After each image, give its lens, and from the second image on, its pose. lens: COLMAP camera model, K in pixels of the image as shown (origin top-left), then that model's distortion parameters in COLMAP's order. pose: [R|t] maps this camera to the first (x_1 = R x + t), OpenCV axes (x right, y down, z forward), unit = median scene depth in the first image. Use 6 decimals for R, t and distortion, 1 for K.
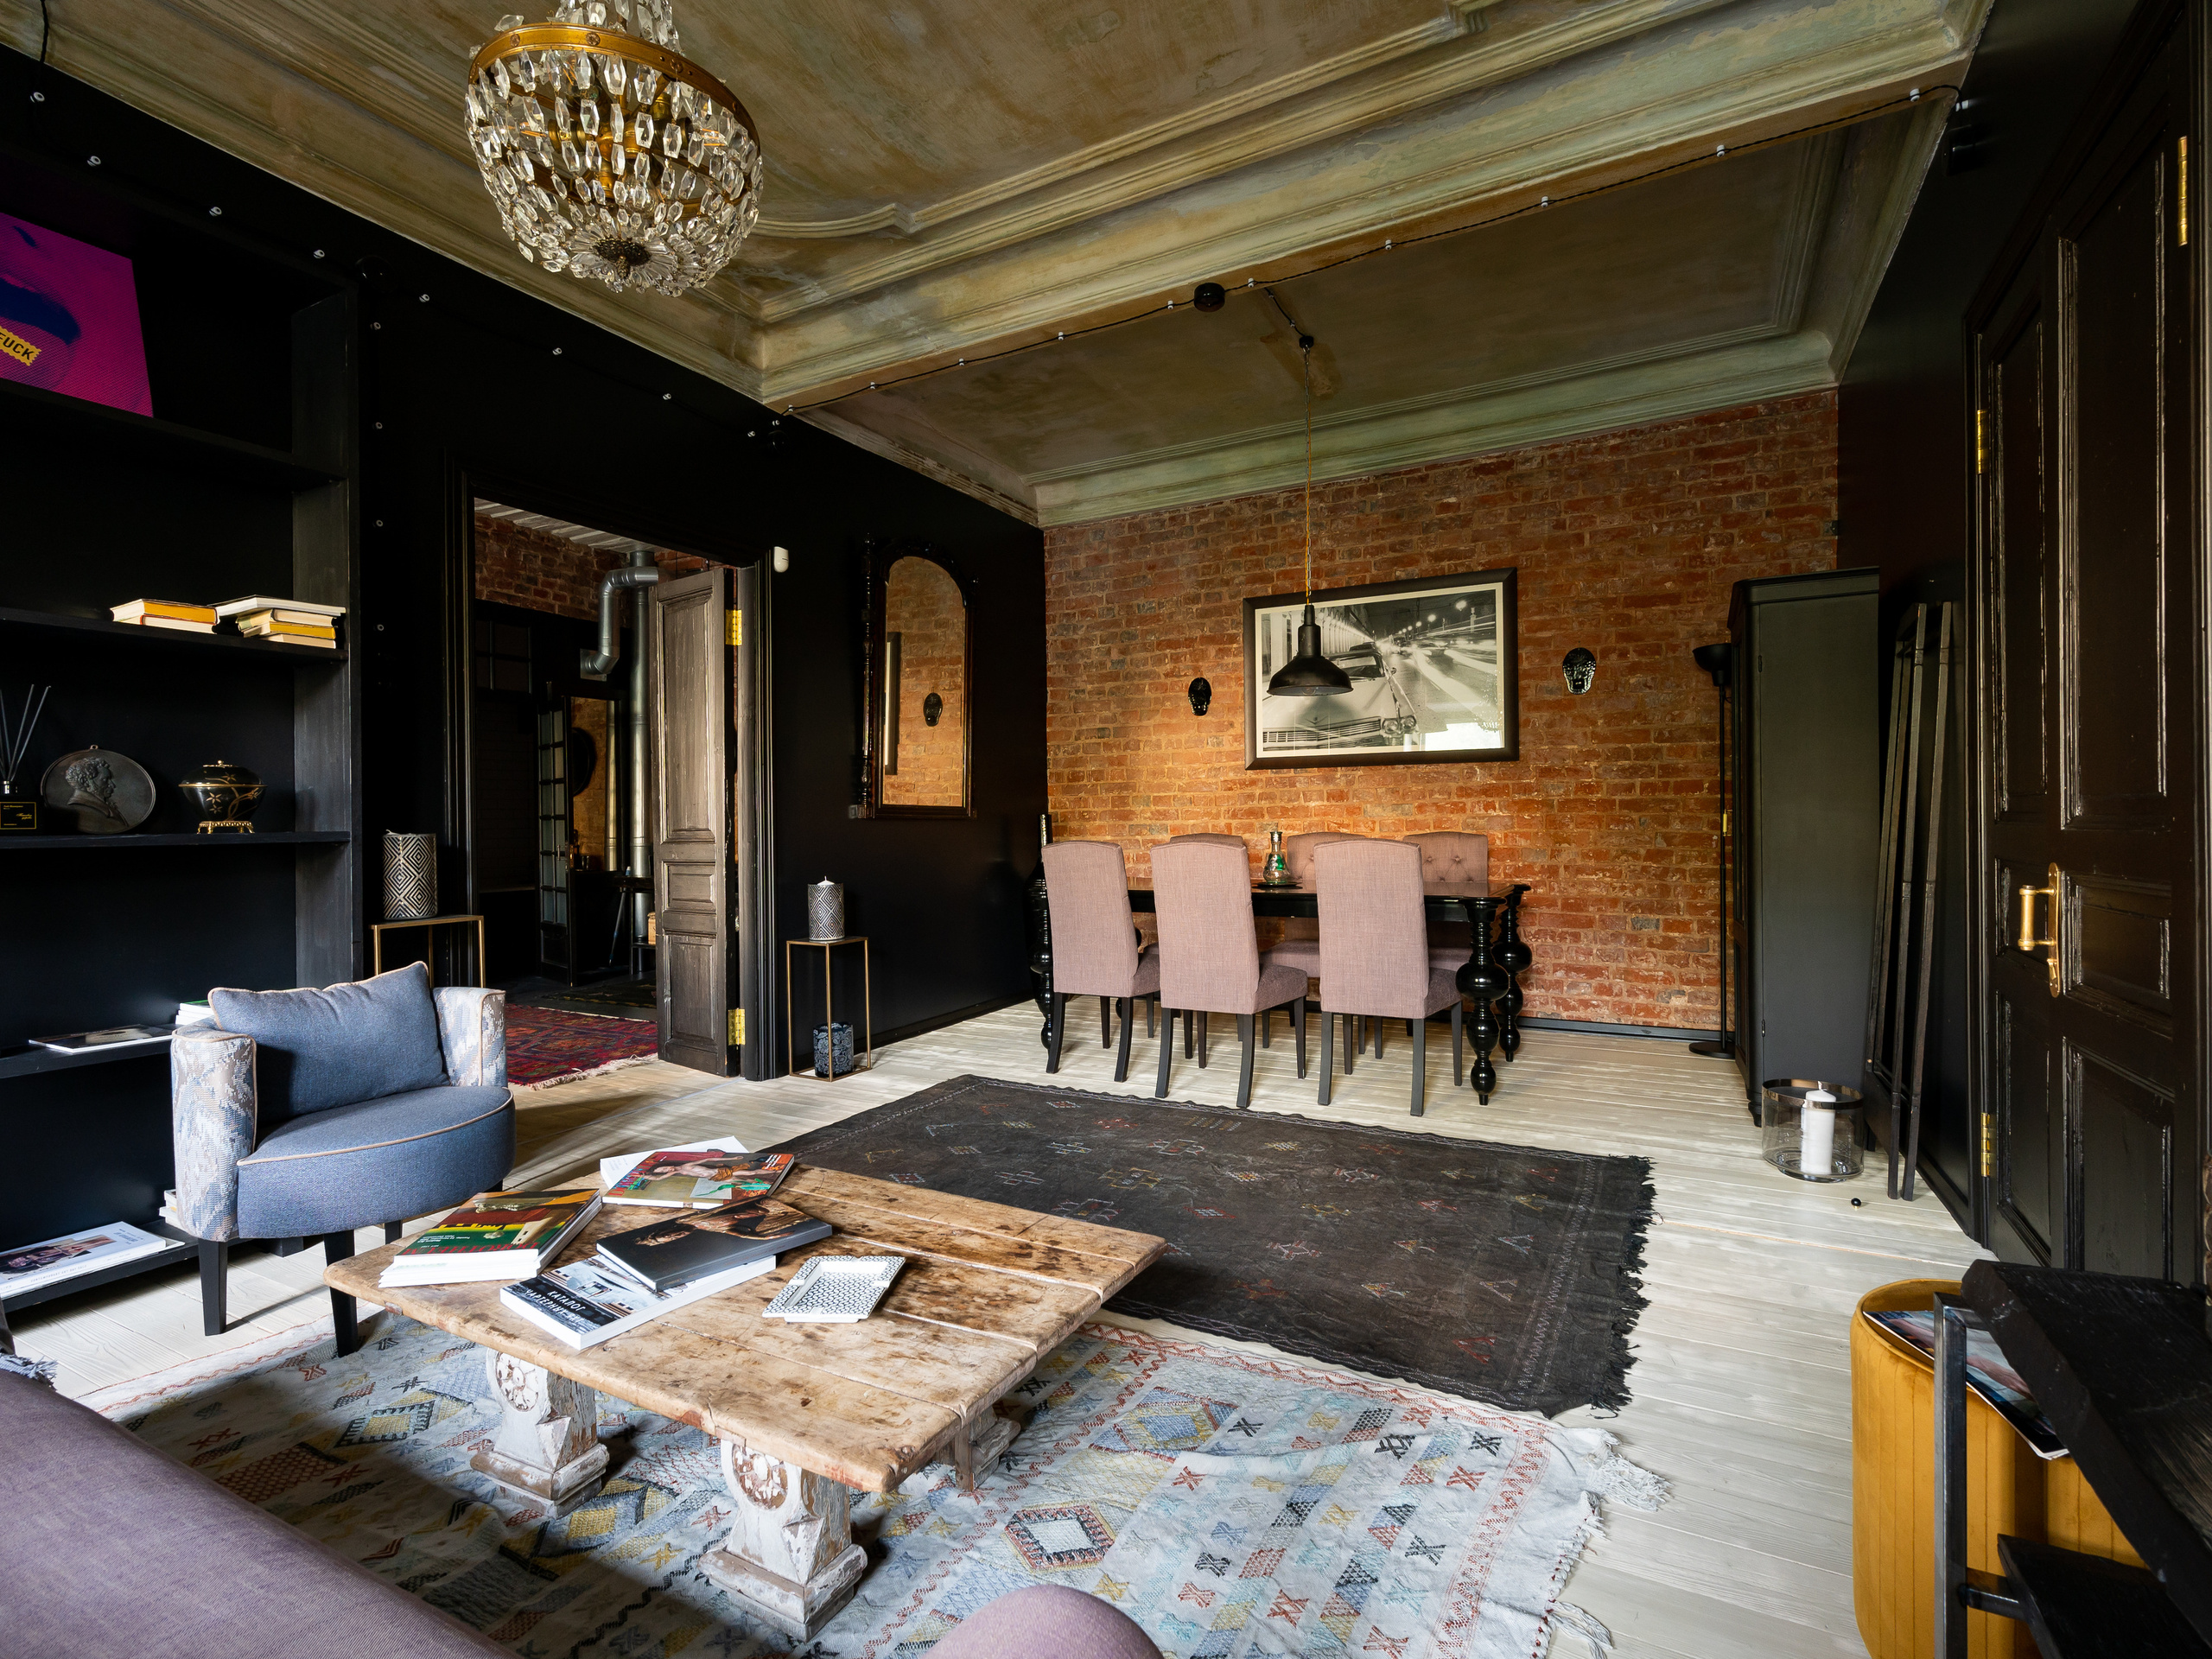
lens RADIAL K [[1057.9, 0, 1106.0], [0, 1057.9, 829.5], [0, 0, 1]] dist [-0.008853, 0.000312]
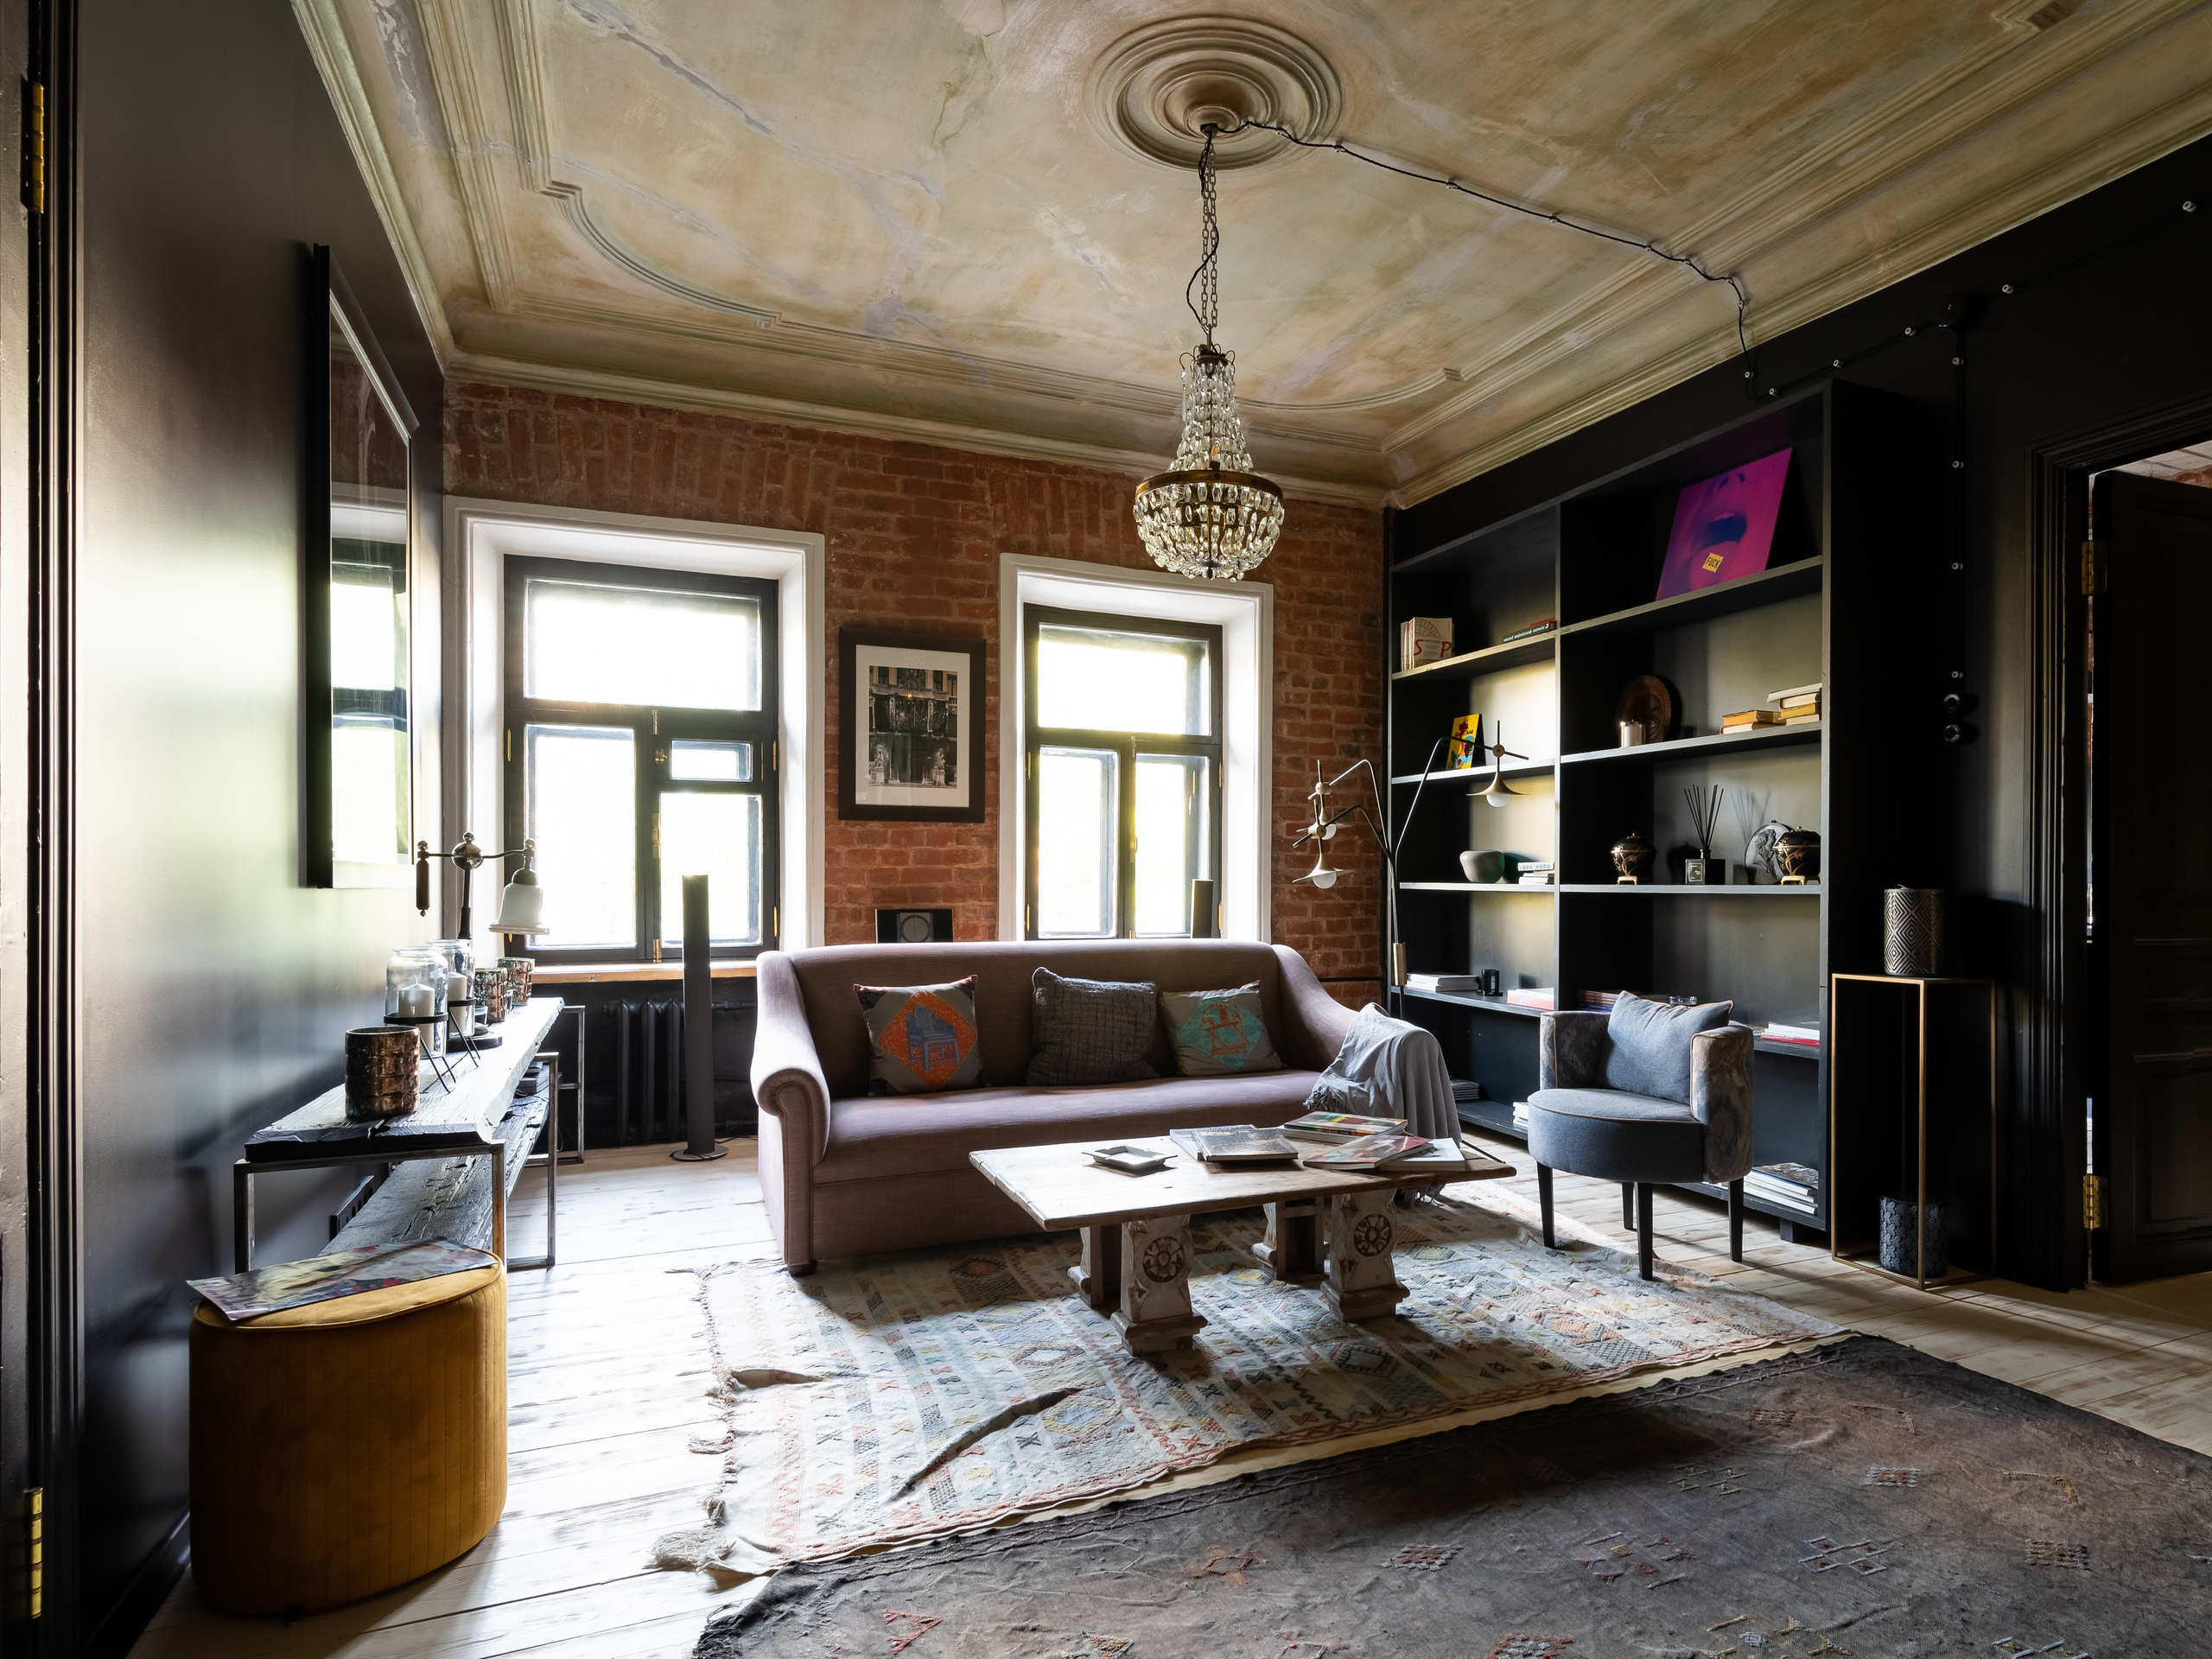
lens RADIAL K [[1225.9, 0, 1242.2], [0, 1225.9, 884.5], [0, 0, 1]] dist [-0.002238, -0.000065]
pose [[-0.598892, 0.009988, -0.800768, 0.414616], [-0.003169, 0.999885, 0.014841, -0.010216], [0.800824, 0.011425, -0.598791, 0.795817]]
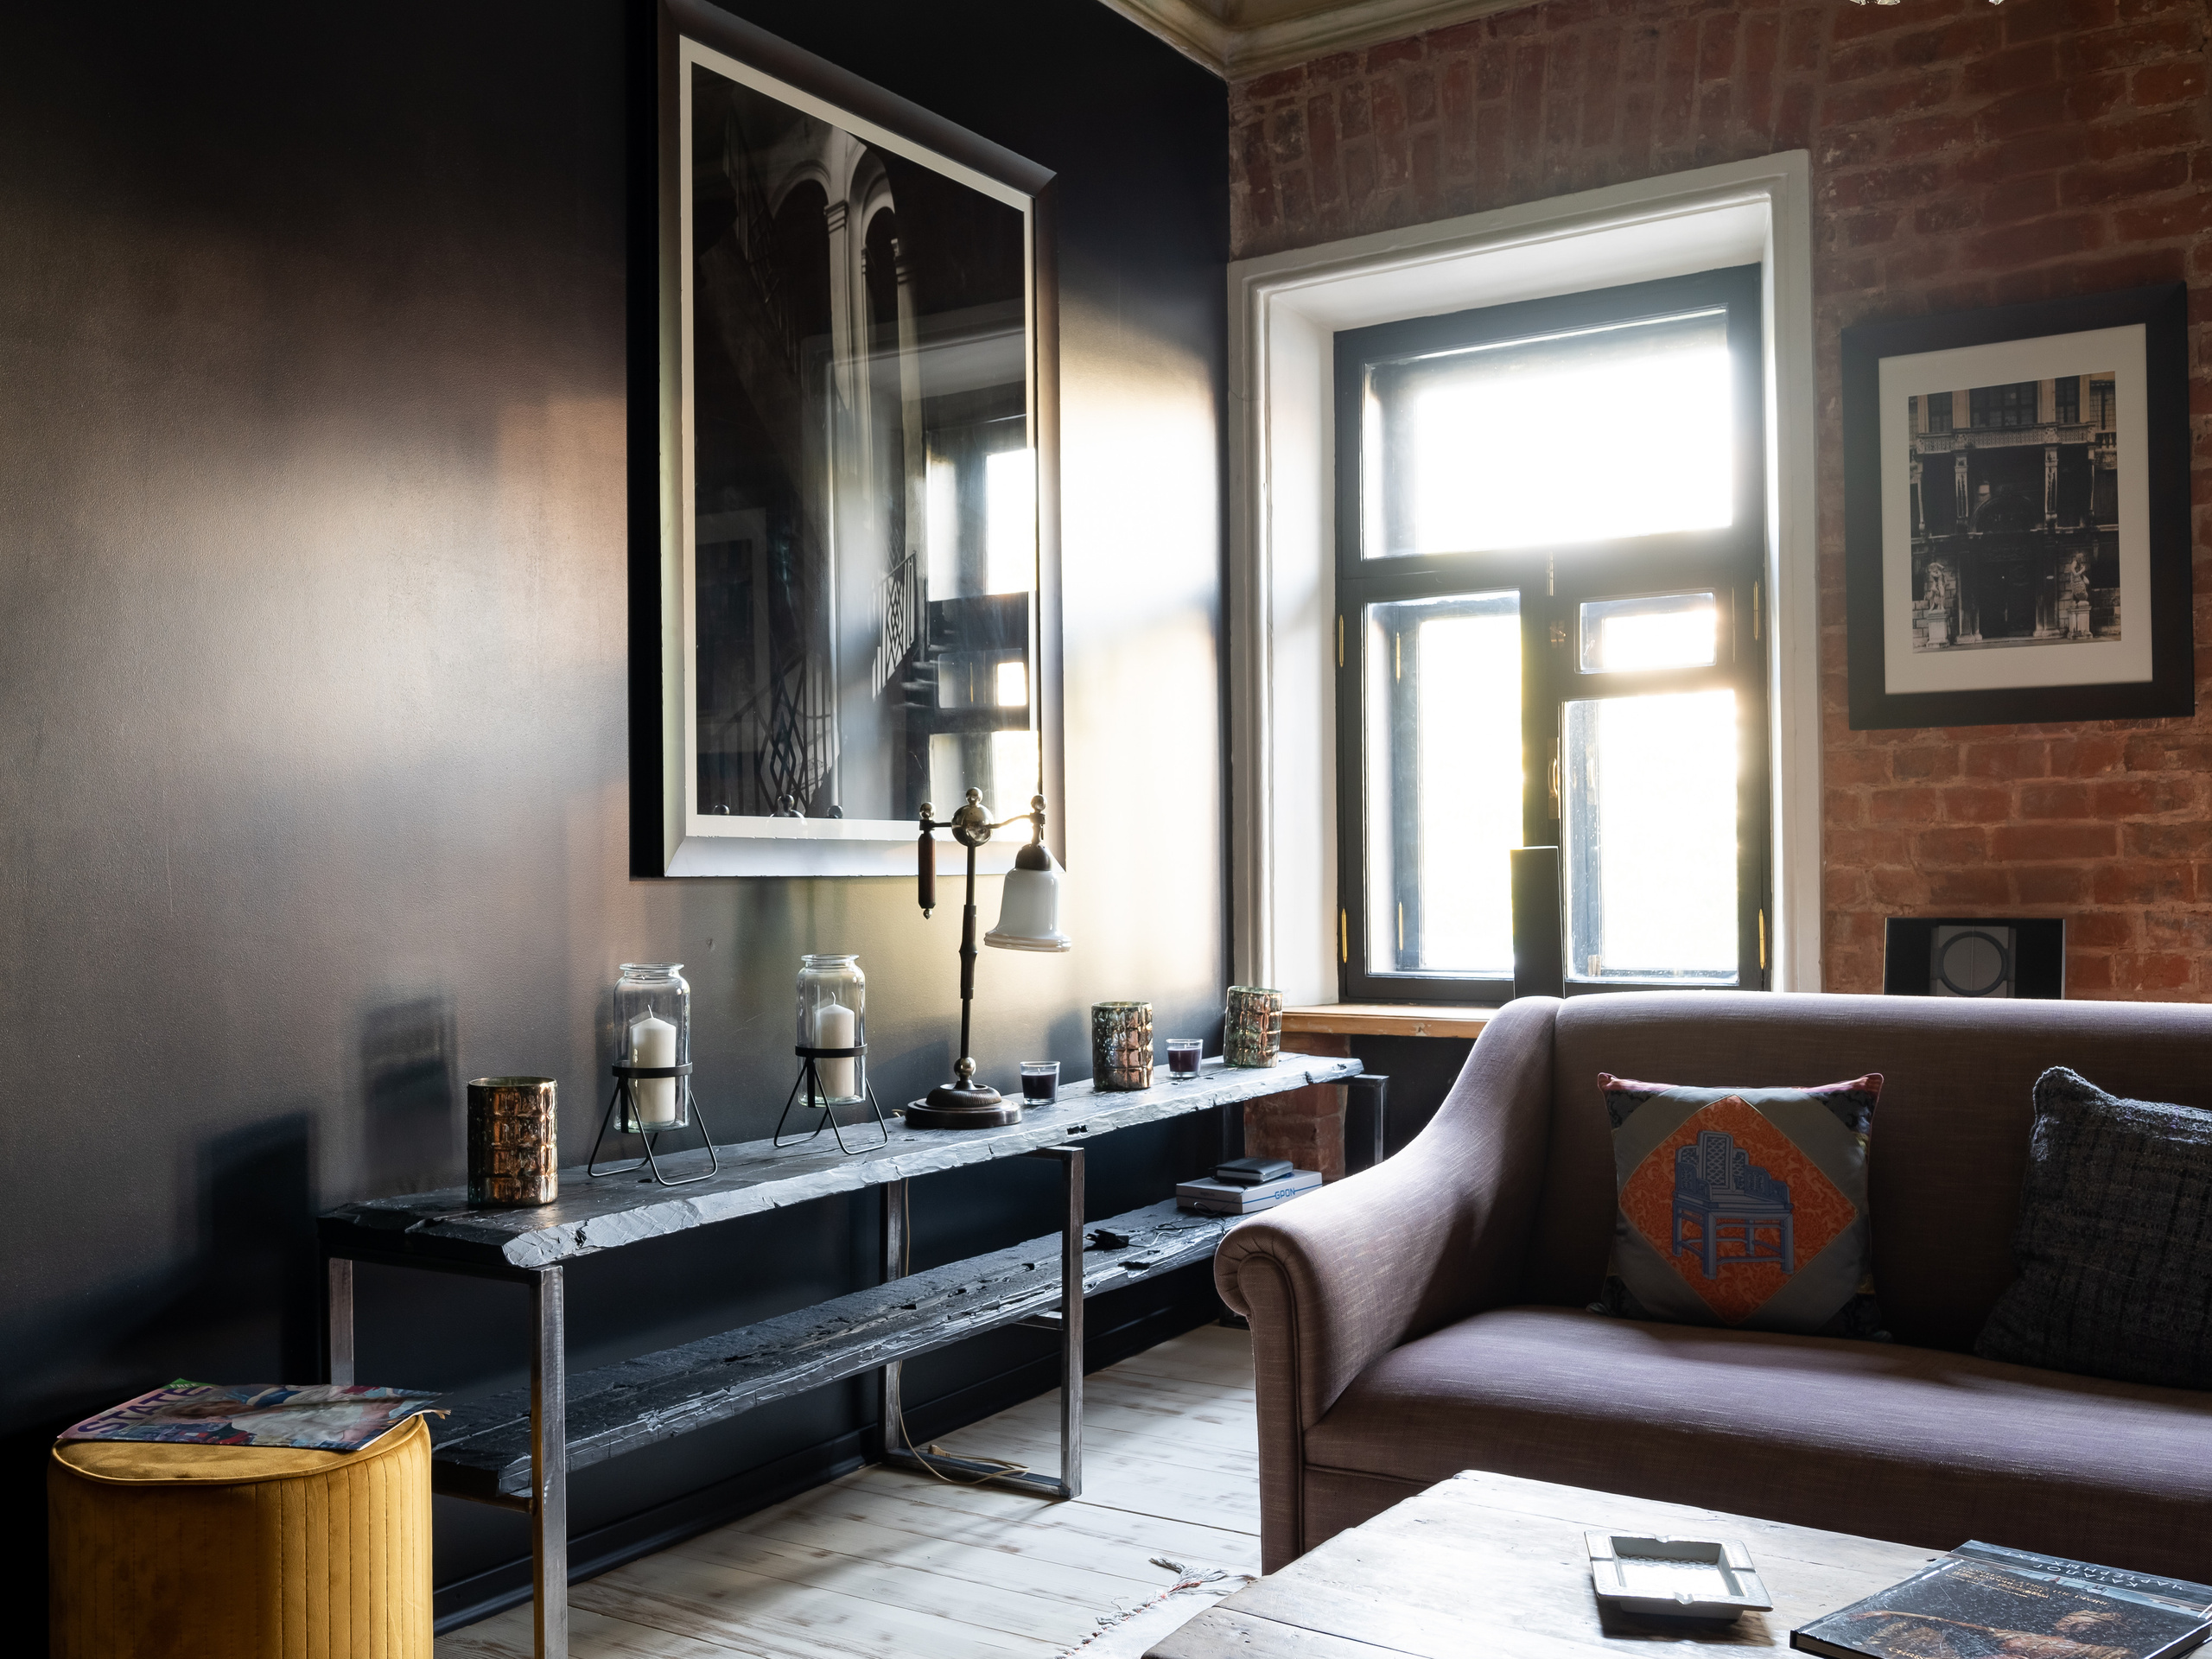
lens RADIAL K [[2167.0, 0, 1015.6], [0, 2167.0, 830.1], [0, 0, 1]] dist [-0.004254, -0.000029]
pose [[-0.994239, 0.018682, 0.105542, -0.000897], [0.017718, 0.999792, -0.010065, -0.004397], [-0.105708, -0.008137, -0.994364, 0.811376]]
